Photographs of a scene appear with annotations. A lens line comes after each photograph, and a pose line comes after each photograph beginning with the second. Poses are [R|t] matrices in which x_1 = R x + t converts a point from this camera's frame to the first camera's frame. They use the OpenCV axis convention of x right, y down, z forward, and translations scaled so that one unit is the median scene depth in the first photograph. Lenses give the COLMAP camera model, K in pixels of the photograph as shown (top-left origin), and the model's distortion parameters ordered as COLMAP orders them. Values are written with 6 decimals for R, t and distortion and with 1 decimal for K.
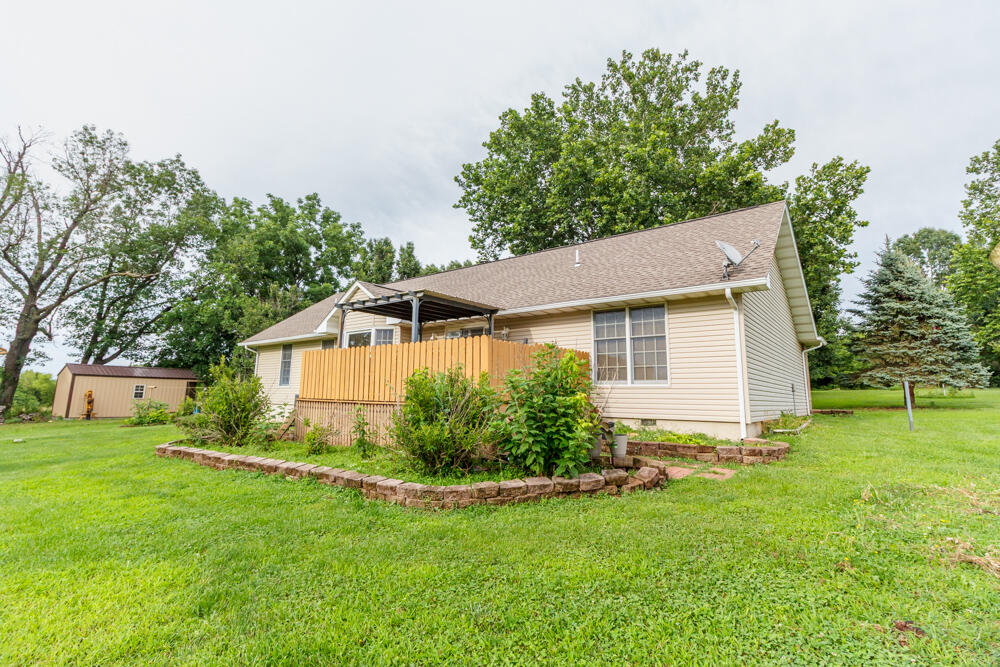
lens RADIAL K [[480.3, 0, 497.7], [0, 480.3, 328.4], [0, 0, 1]] dist [0.000518, 0.000050]
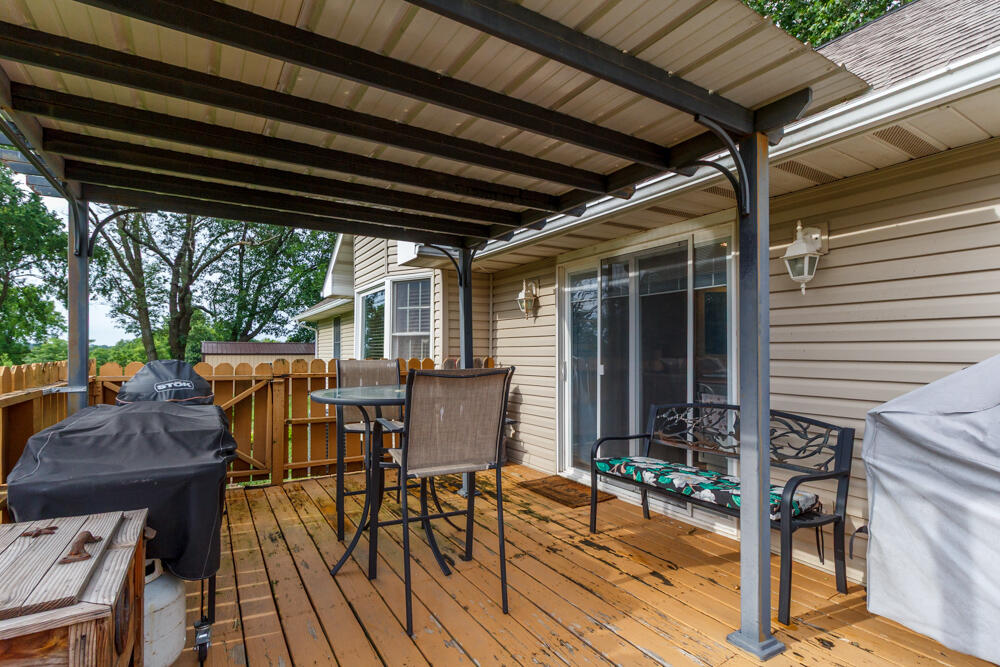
lens RADIAL K [[480.3, 0, 500.0], [0, 480.3, 340.5], [0, 0, 1]] dist [0.000518, 0.000050]
pose [[0.934978, -0.017124, -0.354293, -0.039515], [0.056845, 0.993158, 0.102011, 0.018817], [0.350122, -0.115518, 0.929554, 0.812742]]
